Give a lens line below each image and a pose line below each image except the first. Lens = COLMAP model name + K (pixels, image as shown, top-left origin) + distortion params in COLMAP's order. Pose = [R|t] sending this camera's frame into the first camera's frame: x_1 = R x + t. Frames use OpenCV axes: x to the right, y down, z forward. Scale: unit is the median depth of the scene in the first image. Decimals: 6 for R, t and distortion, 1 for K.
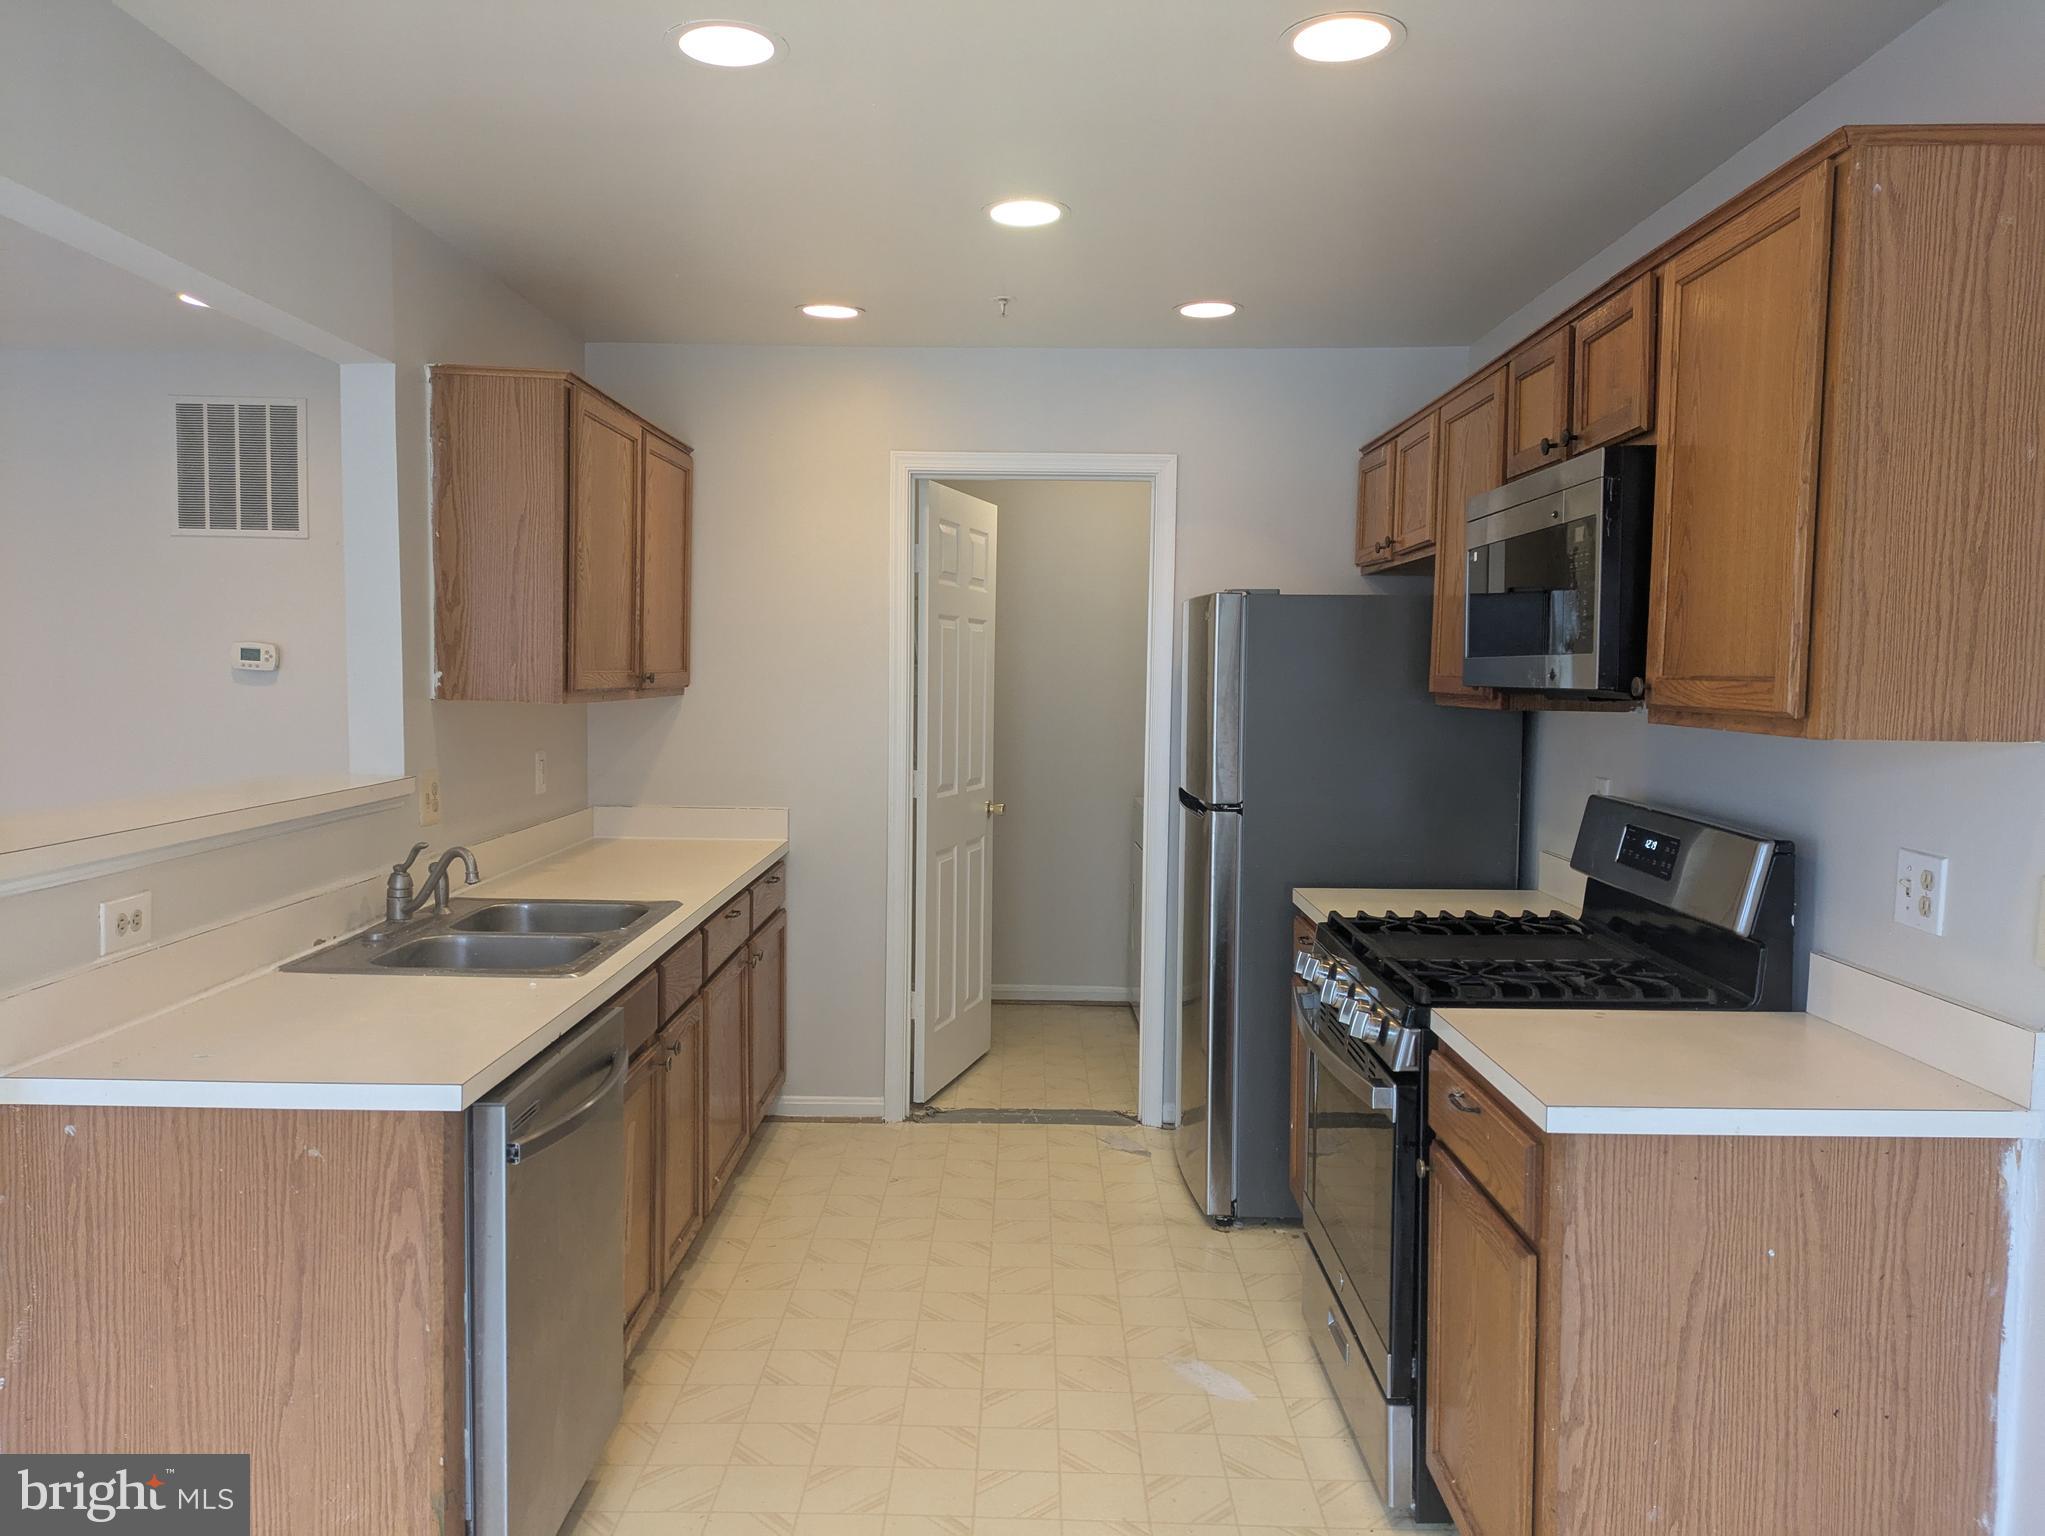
lens RADIAL K [[1488.3, 0, 999.4], [0, 1488.3, 763.5], [0, 0, 1]] dist [0.058222, -0.042674]
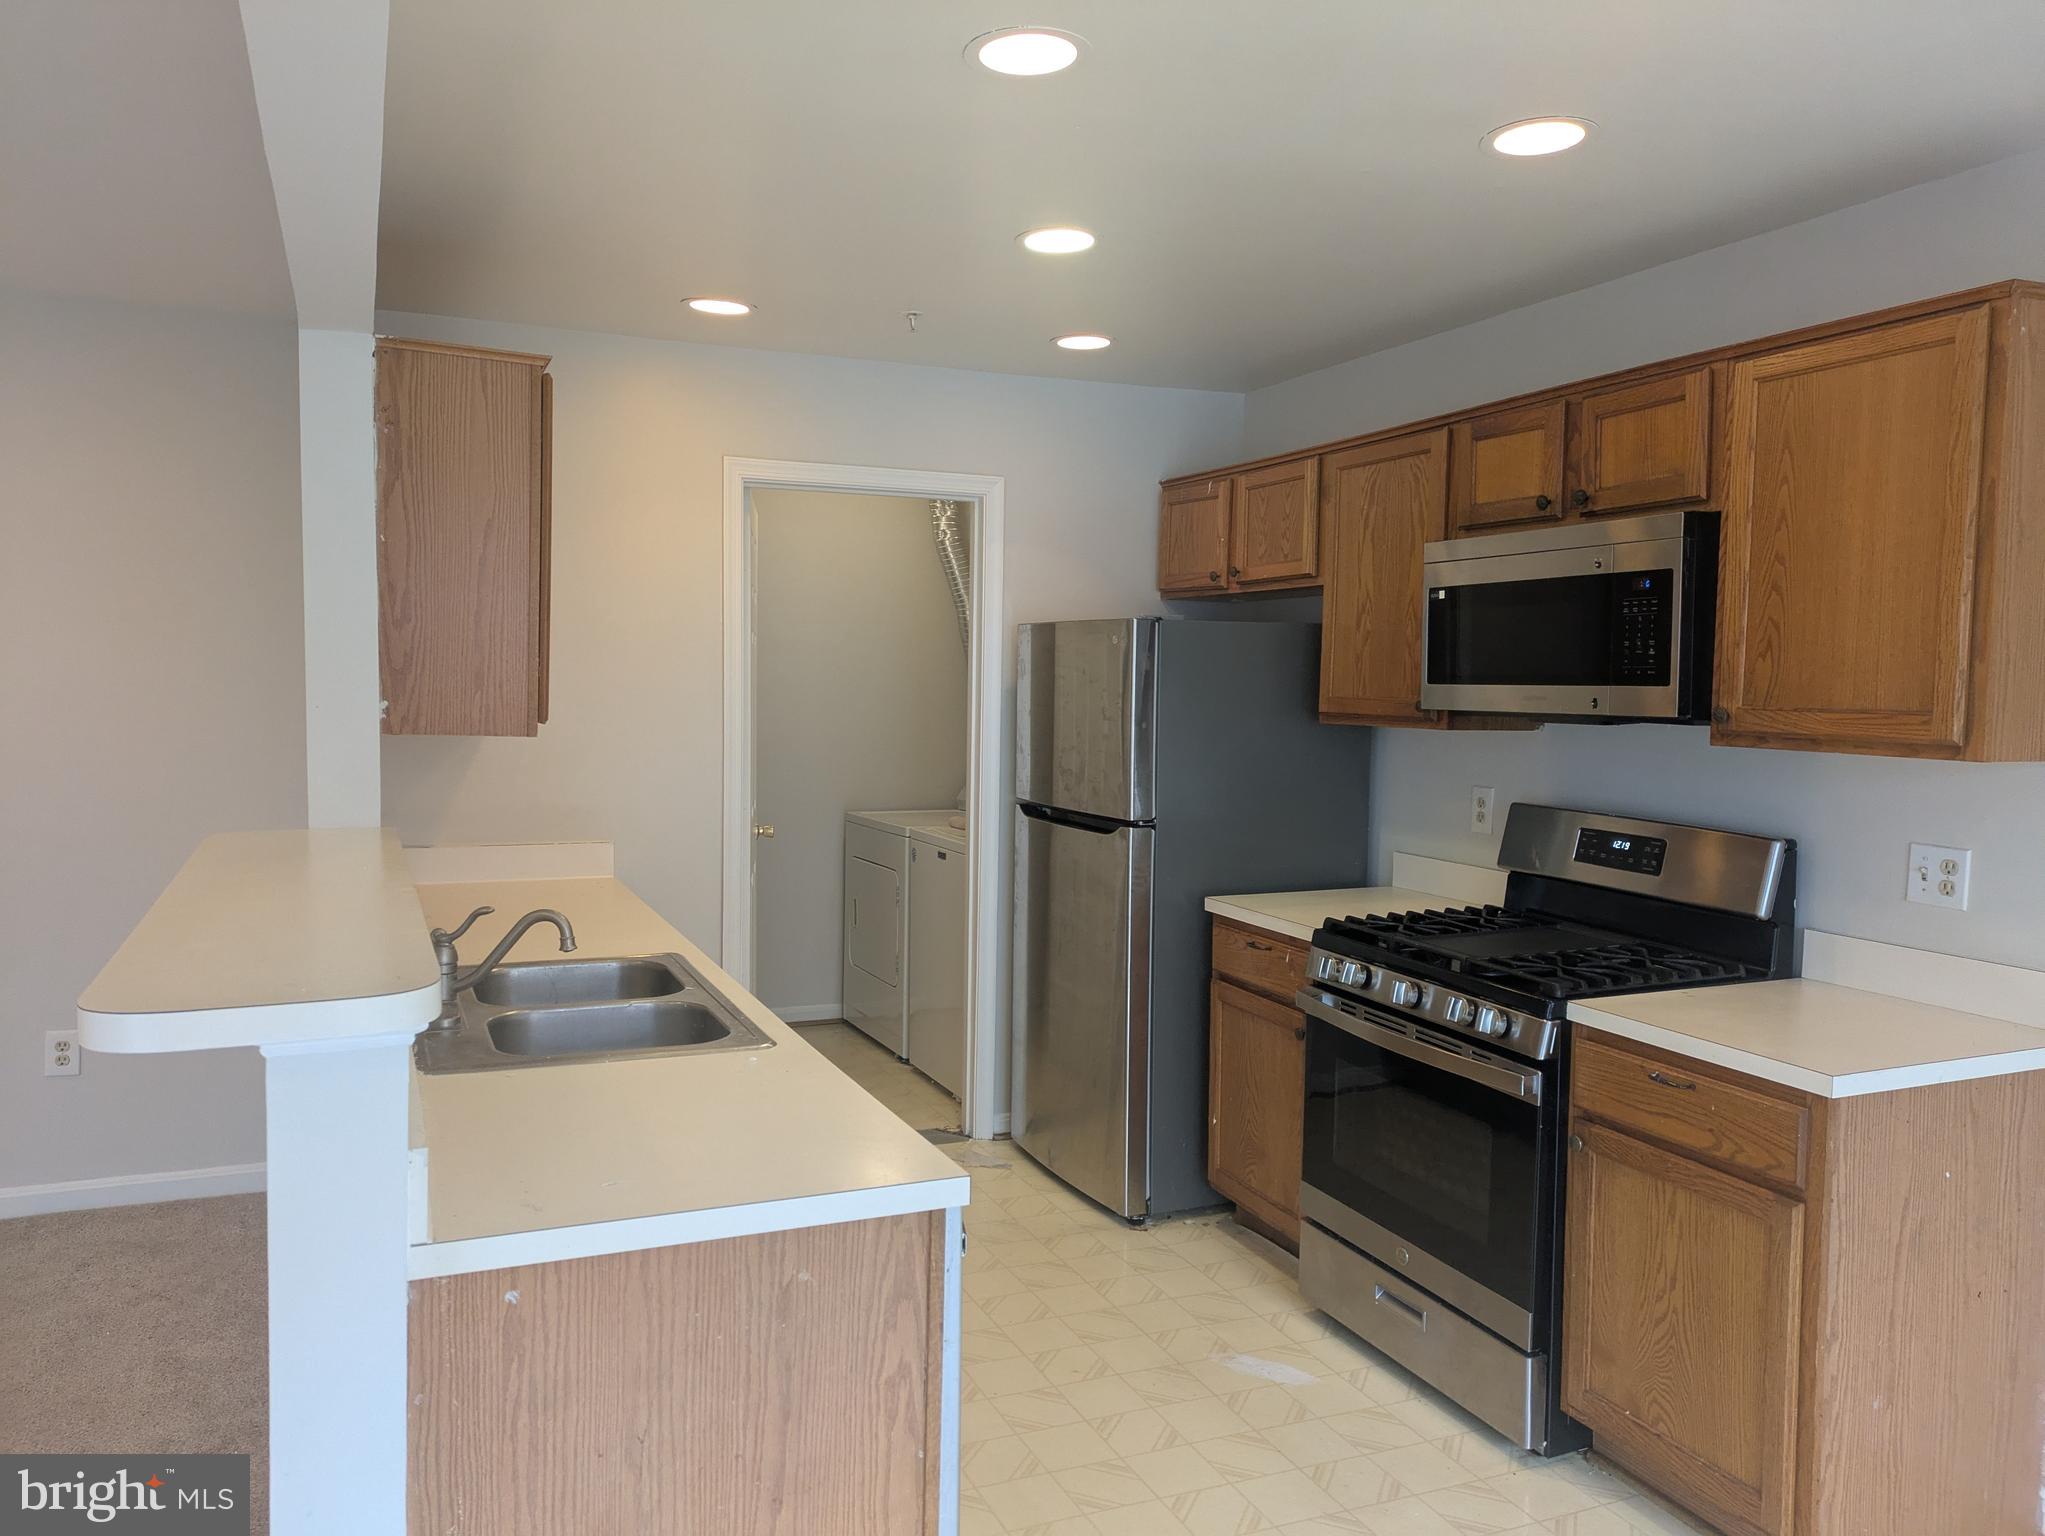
lens RADIAL K [[1488.3, 0, 987.9], [0, 1488.3, 763.5], [0, 0, 1]] dist [0.058222, -0.042674]
pose [[0.917535, -0.023711, 0.396947, -0.577541], [0.023725, 0.999707, 0.004876, -0.032514], [-0.396946, 0.004944, 0.917829, 0.137144]]
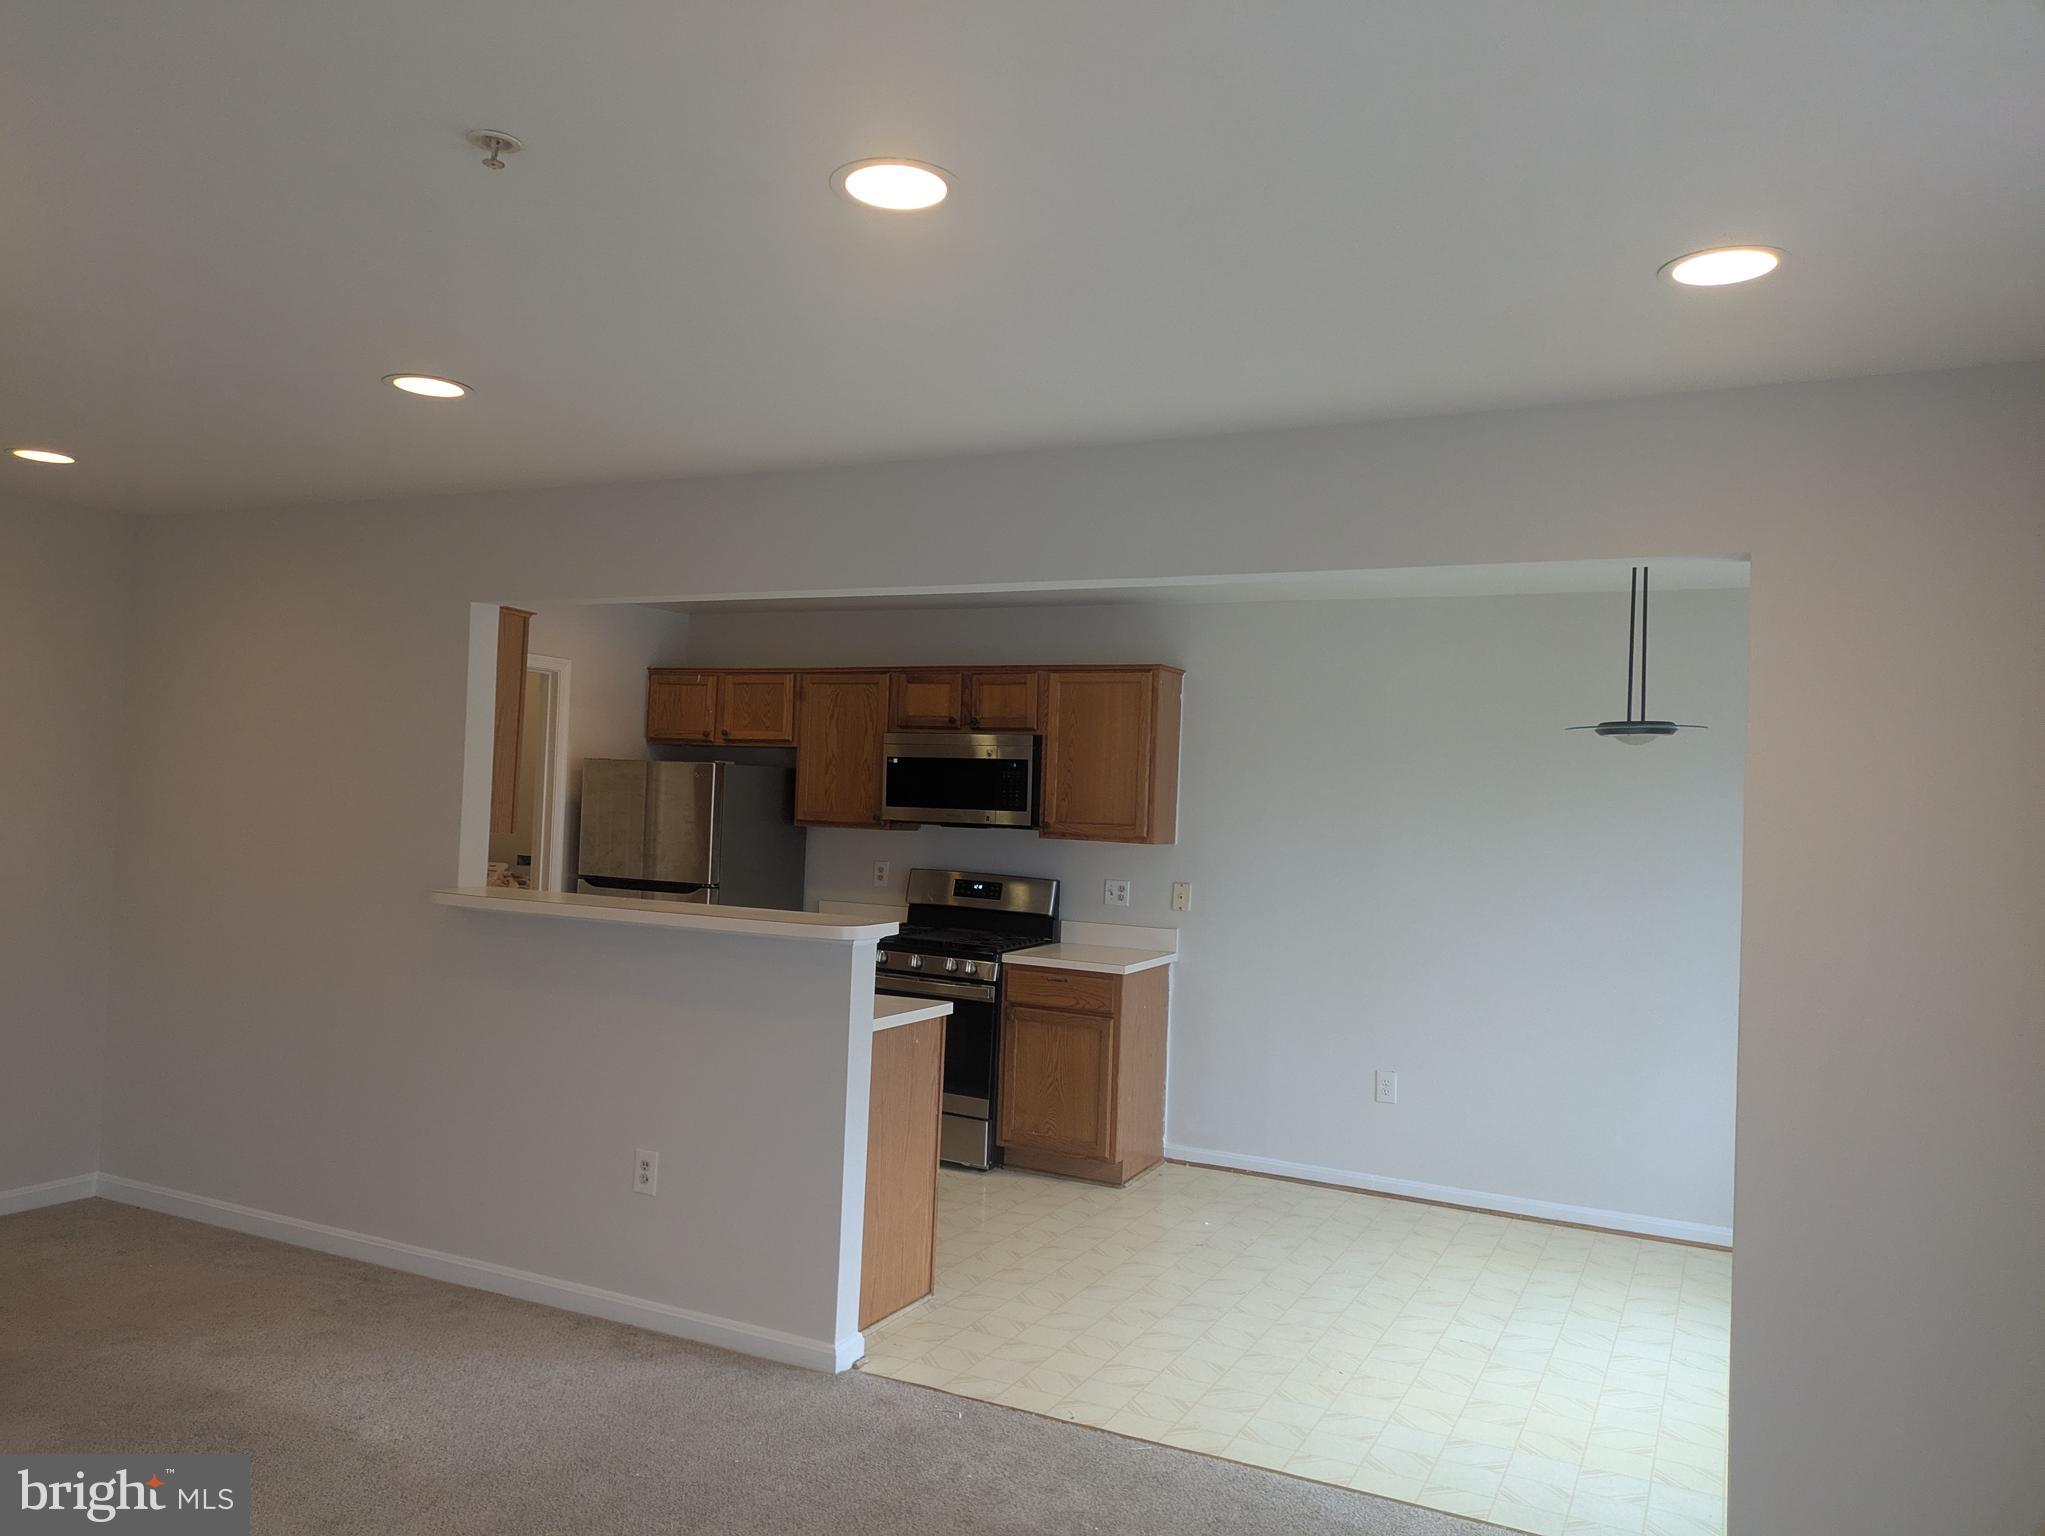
lens RADIAL K [[1488.3, 0, 944.9], [0, 1488.3, 735.3], [0, 0, 1]] dist [0.058222, -0.042674]
pose [[0.460233, 0.041811, 0.886813, -2.049836], [0.025336, 0.997865, -0.060195, -0.055288], [-0.887437, 0.050172, 0.458191, -0.077639]]
